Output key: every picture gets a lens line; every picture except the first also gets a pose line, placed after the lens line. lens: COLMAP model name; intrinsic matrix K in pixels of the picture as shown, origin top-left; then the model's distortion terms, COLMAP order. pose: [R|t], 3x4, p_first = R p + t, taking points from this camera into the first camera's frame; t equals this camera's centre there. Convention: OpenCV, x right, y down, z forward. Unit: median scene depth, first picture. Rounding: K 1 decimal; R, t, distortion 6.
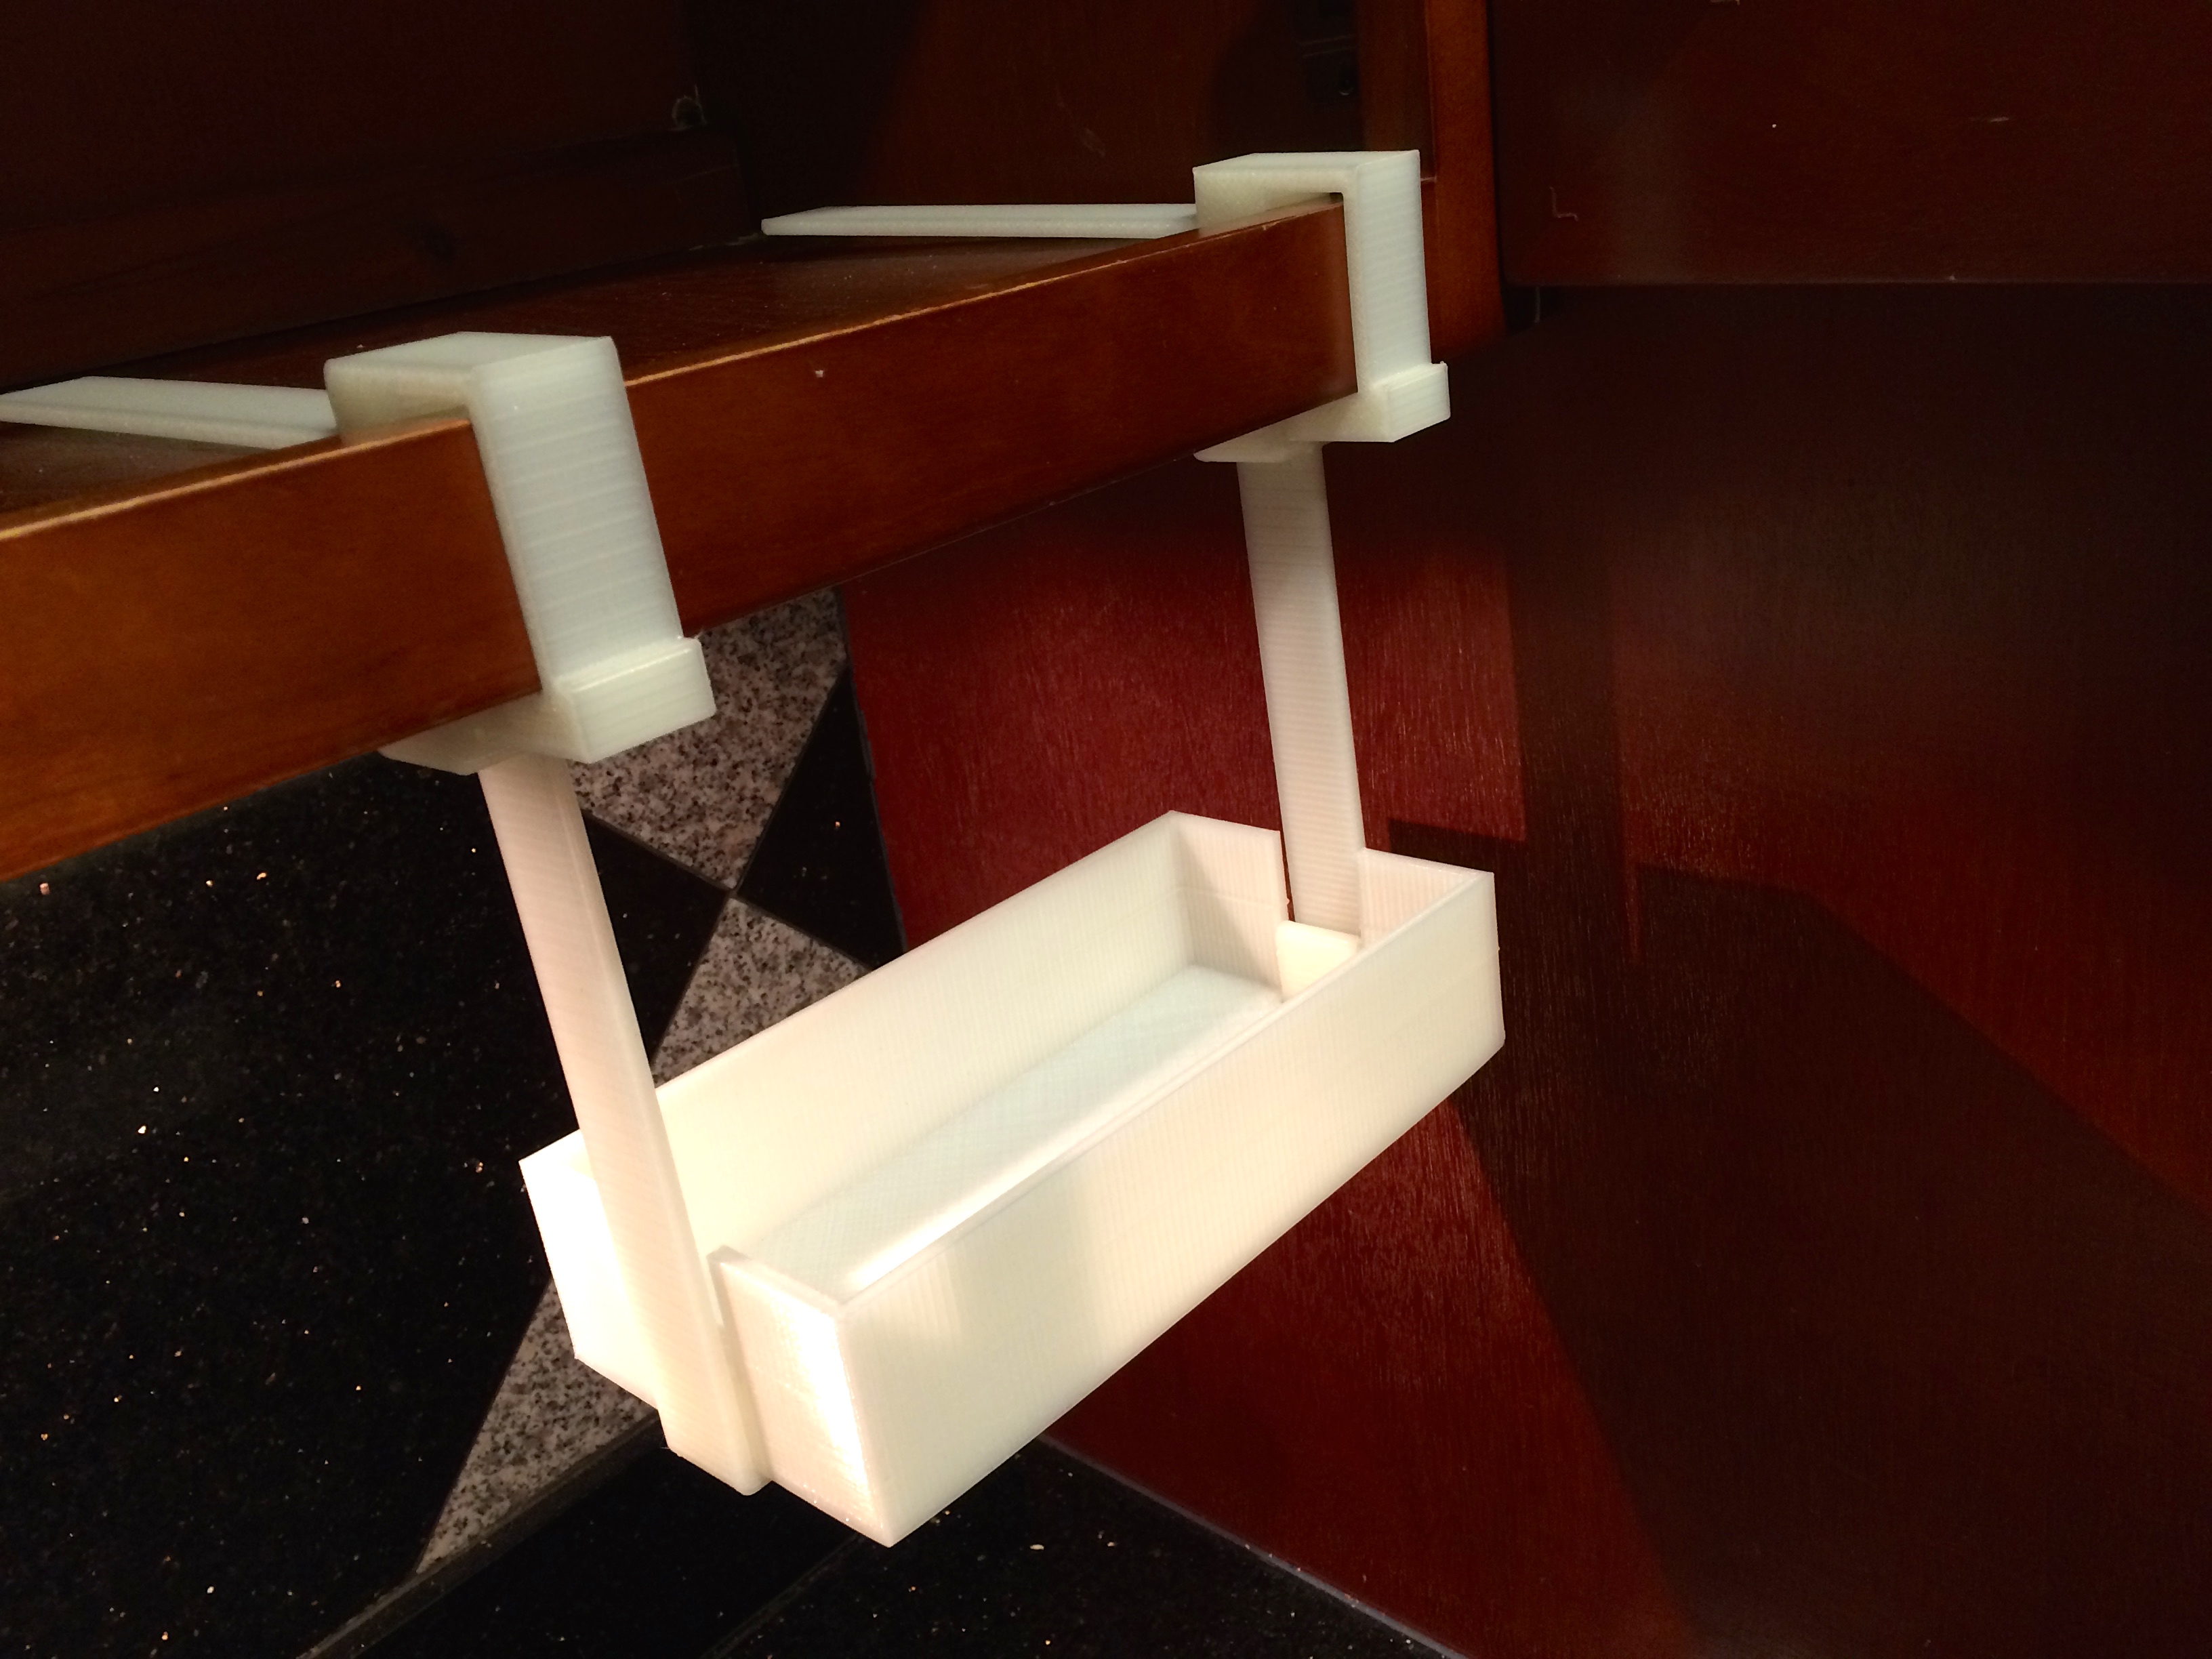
lens RADIAL K [[1879.1, 0, 1104.4], [0, 1879.1, 825.3], [0, 0, 1]] dist [0.074270, -0.115977]
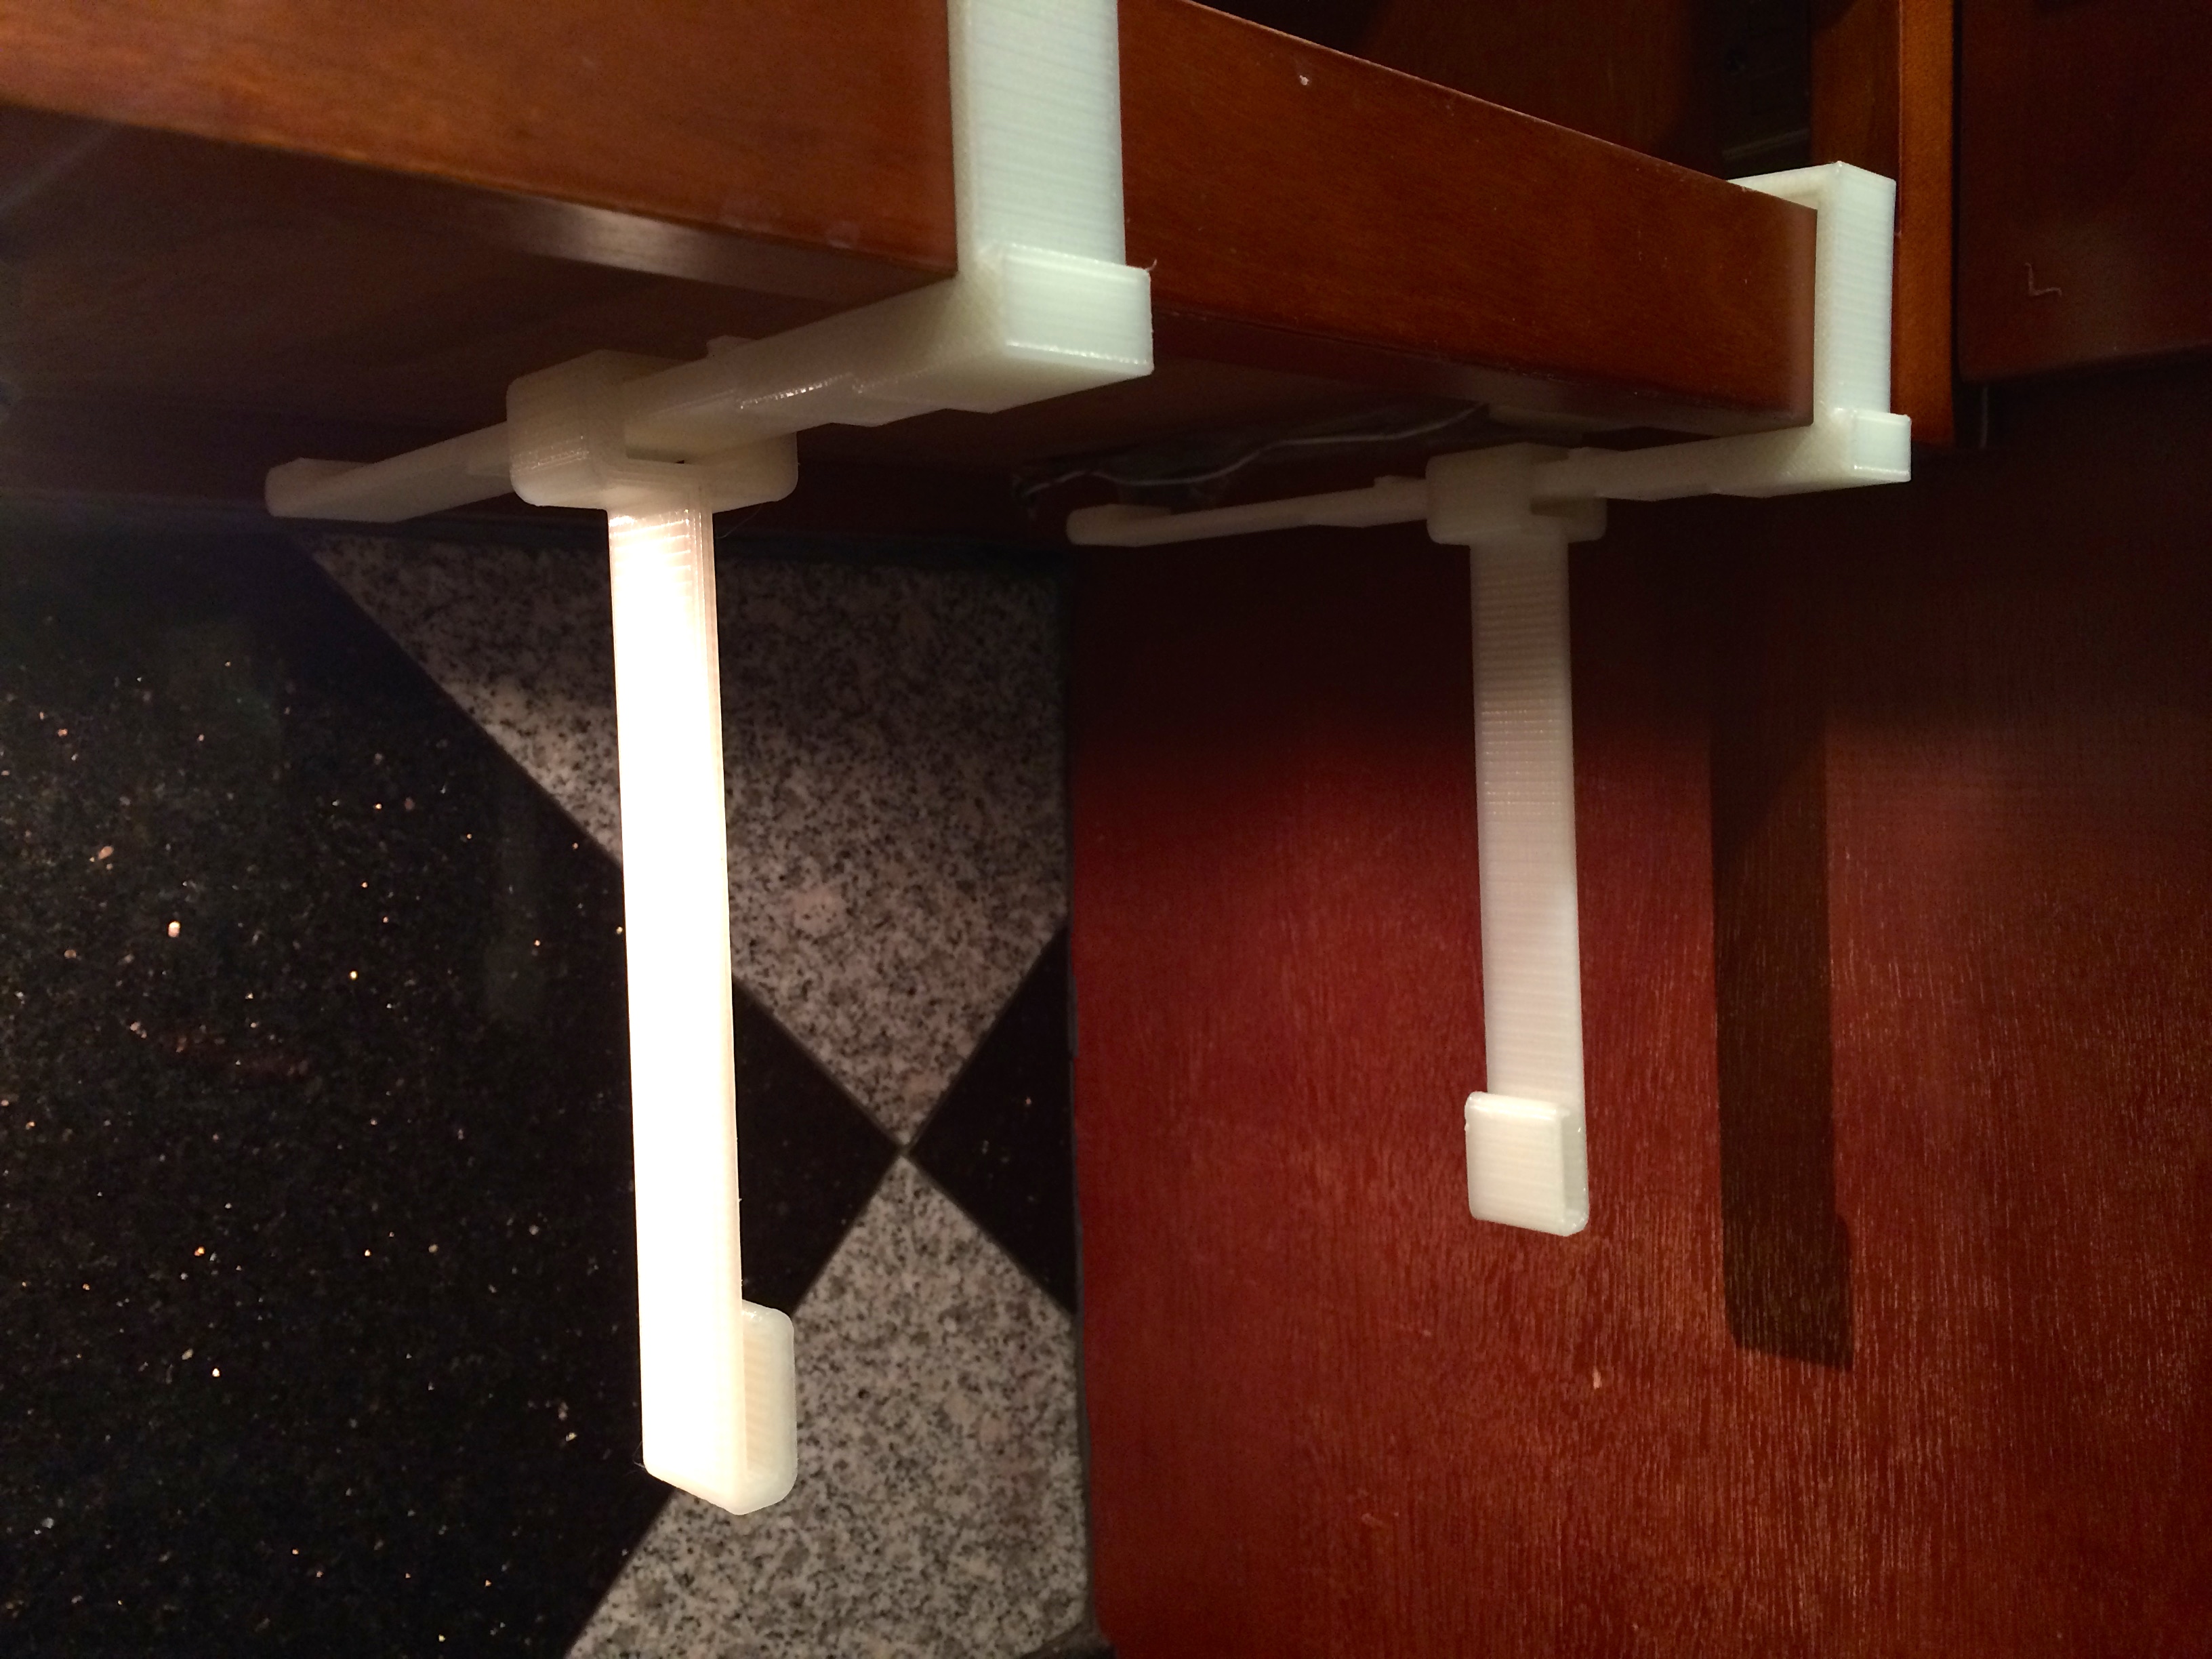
lens RADIAL K [[1901.2, 0, 1098.8], [0, 1901.2, 831.5], [0, 0, 1]] dist [0.084565, -0.128688]
pose [[0.991093, 0.111446, -0.072895, -0.064737], [-0.128426, 0.944670, -0.301837, 0.157775], [0.035223, 0.308510, 0.950569, 0.133747]]
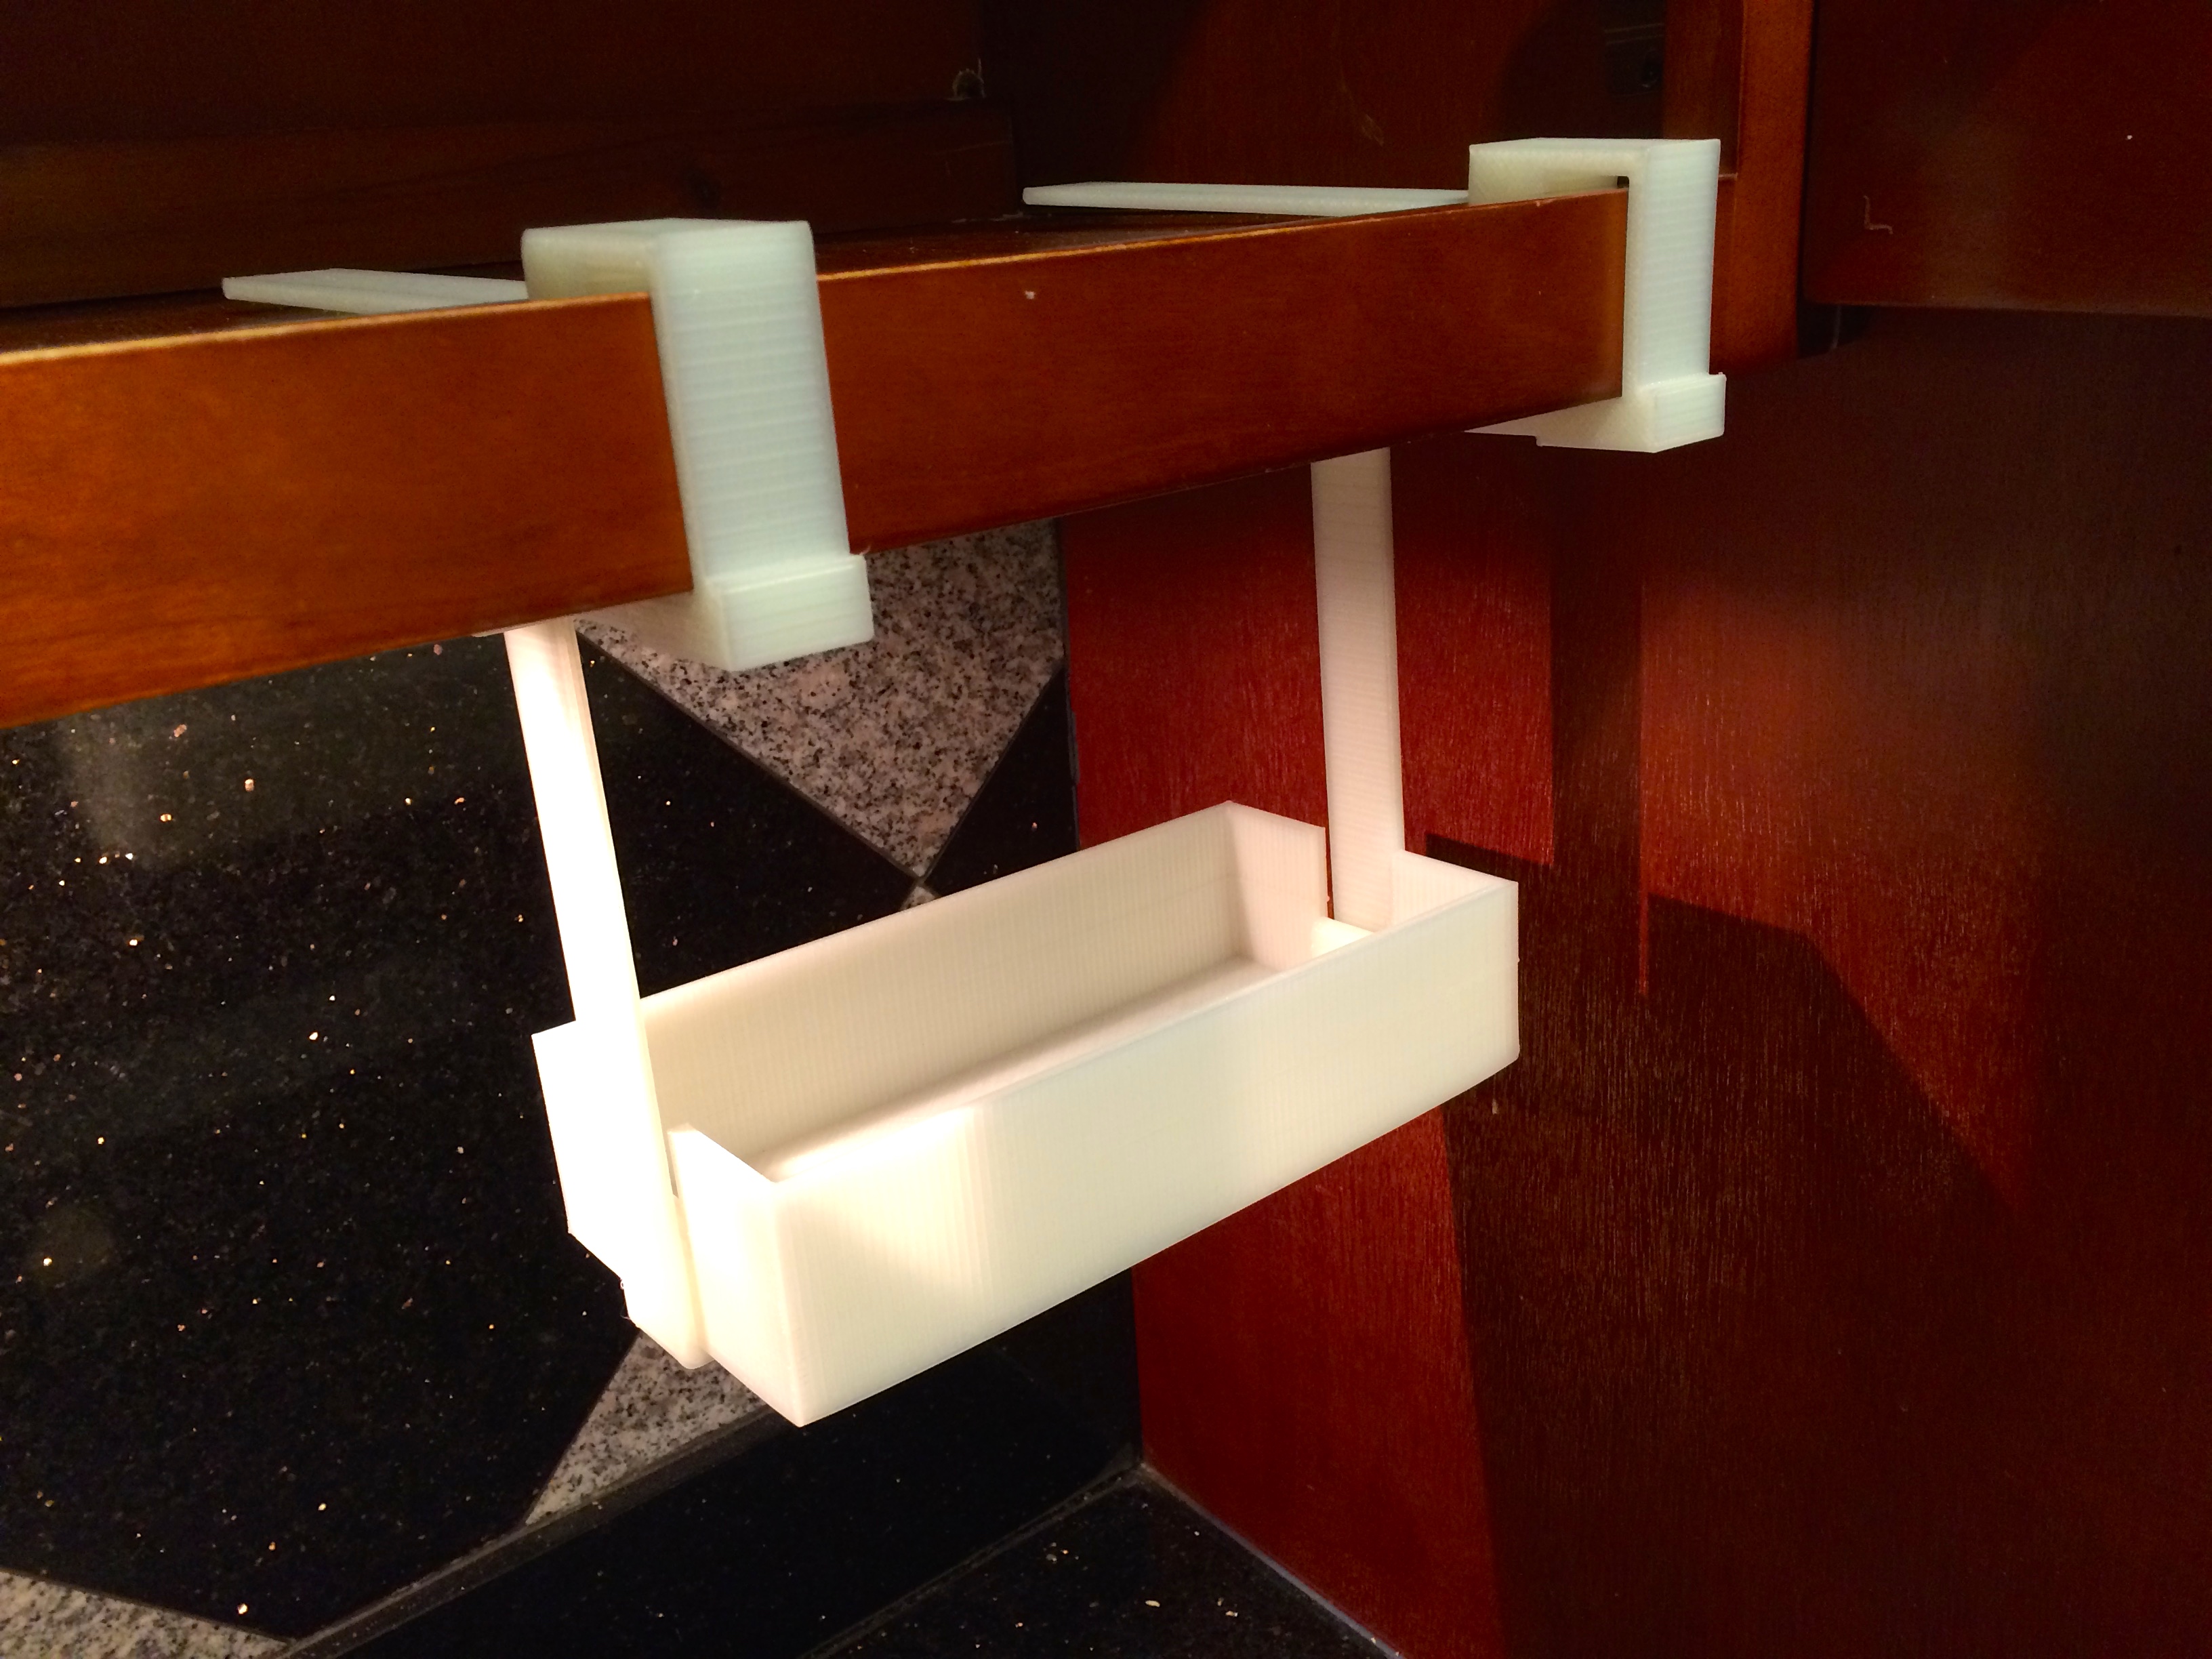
lens RADIAL K [[1891.0, 0, 1101.7], [0, 1891.0, 828.1], [0, 0, 1]] dist [0.078517, -0.116972]
pose [[0.985632, 0.115121, -0.123598, 0.015000], [-0.118284, 0.992807, -0.018546, 0.016459], [0.120574, 0.032899, 0.992159, 0.034683]]
